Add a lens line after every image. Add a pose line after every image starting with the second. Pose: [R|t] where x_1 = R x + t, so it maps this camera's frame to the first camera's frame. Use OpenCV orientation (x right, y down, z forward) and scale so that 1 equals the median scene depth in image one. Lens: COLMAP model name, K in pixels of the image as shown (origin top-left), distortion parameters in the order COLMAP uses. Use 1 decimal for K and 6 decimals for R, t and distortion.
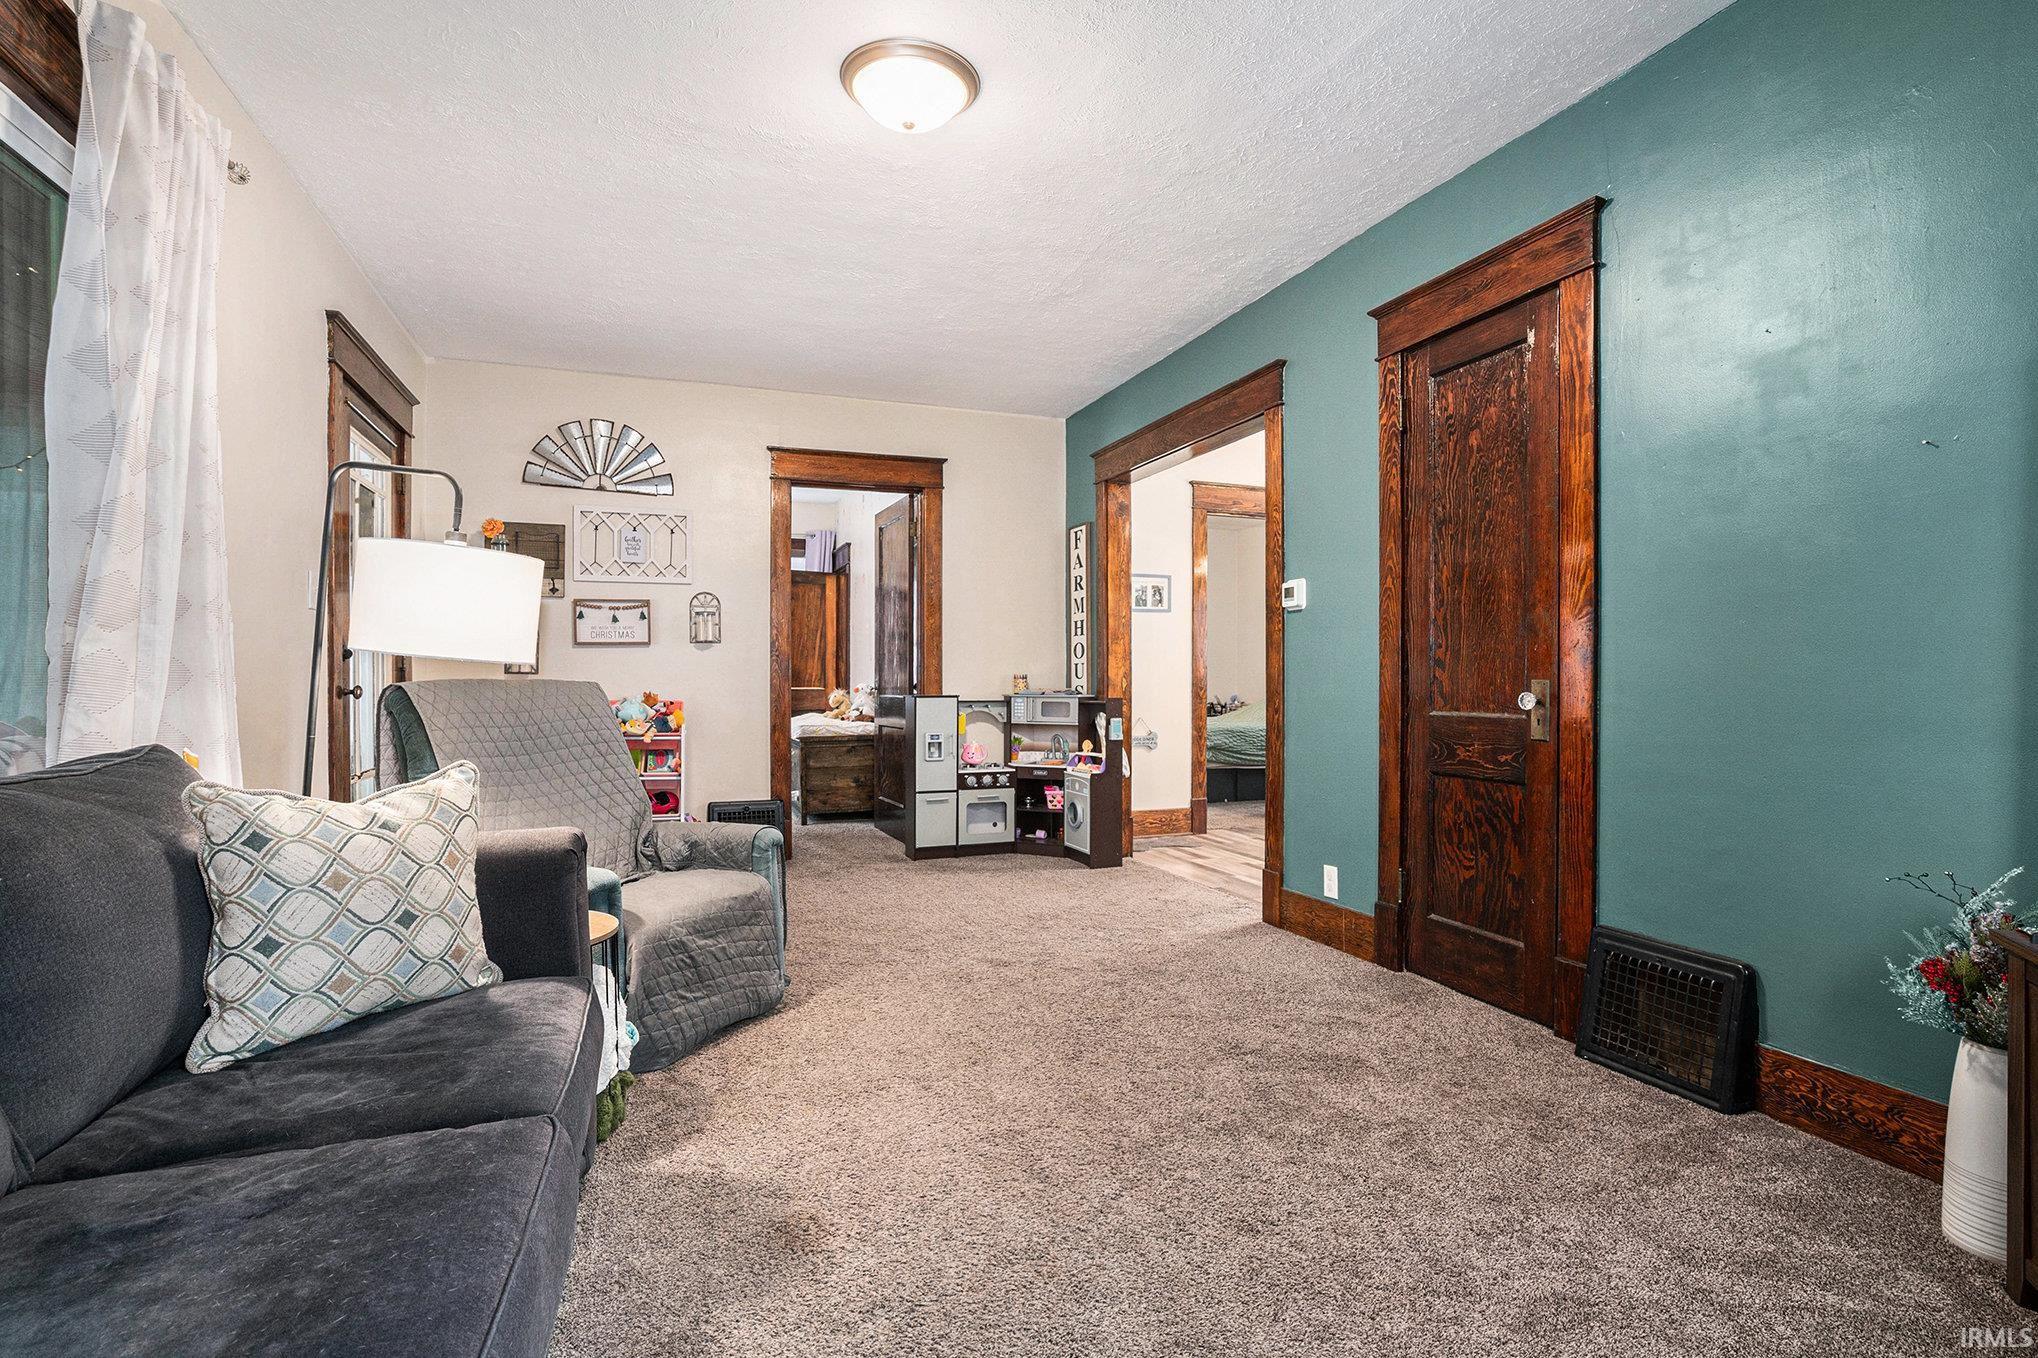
lens RADIAL K [[967.8, 0, 1019.5], [0, 967.8, 675.9], [0, 0, 1]] dist [-0.052442, 0.015330]
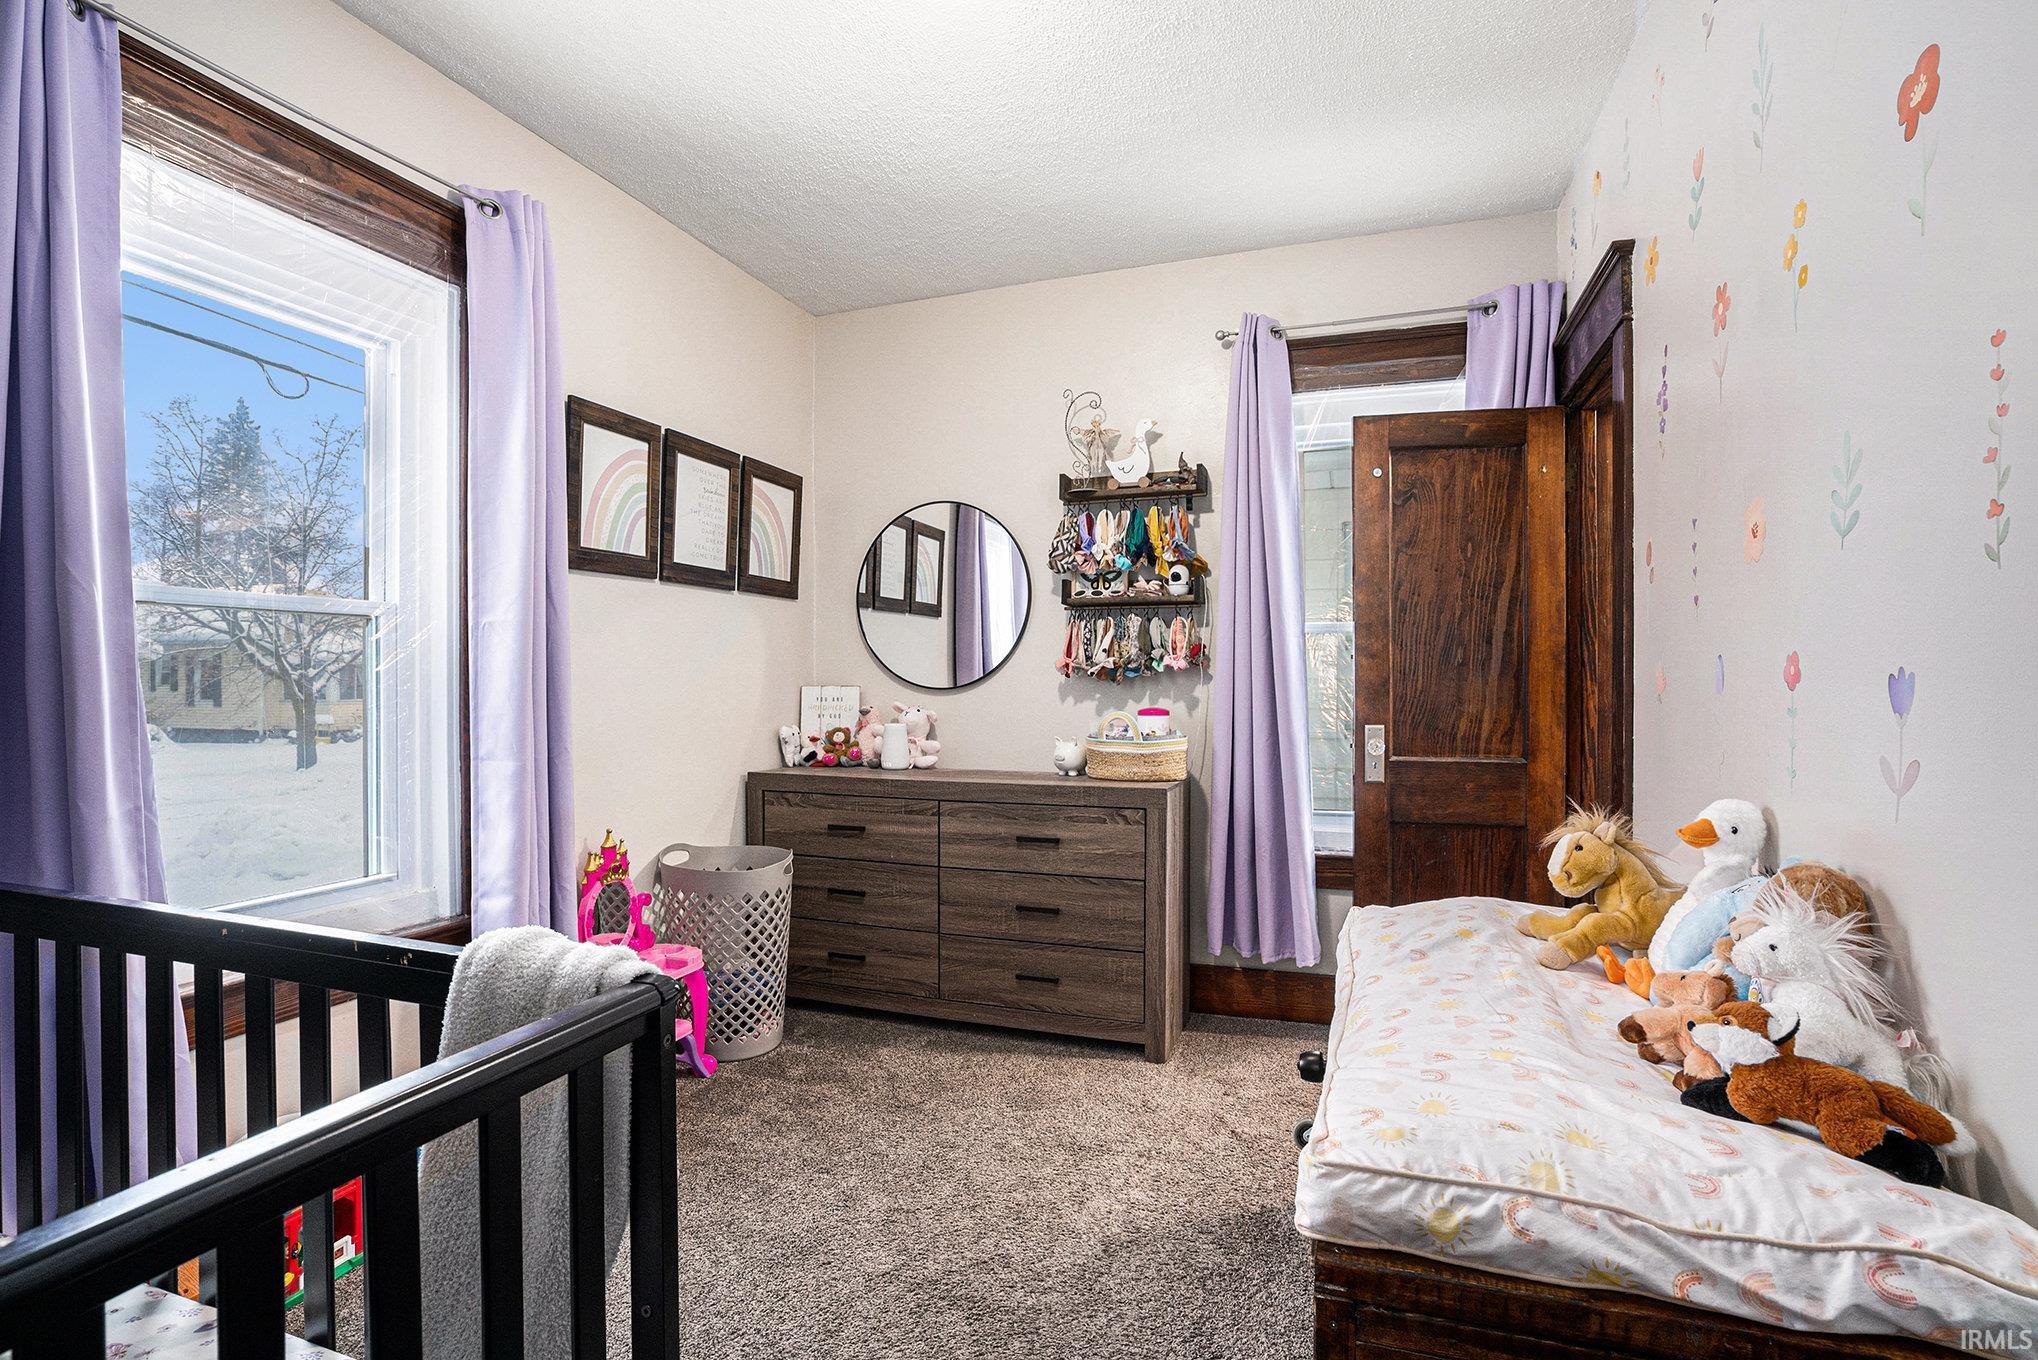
lens RADIAL K [[967.8, 0, 1020.4], [0, 967.8, 692.3], [0, 0, 1]] dist [-0.052442, 0.015330]
pose [[0.780595, 0.019462, -0.624735, -0.134481], [-0.016927, 0.999807, 0.009995, -0.013184], [0.624808, 0.002773, 0.780773, 0.650705]]
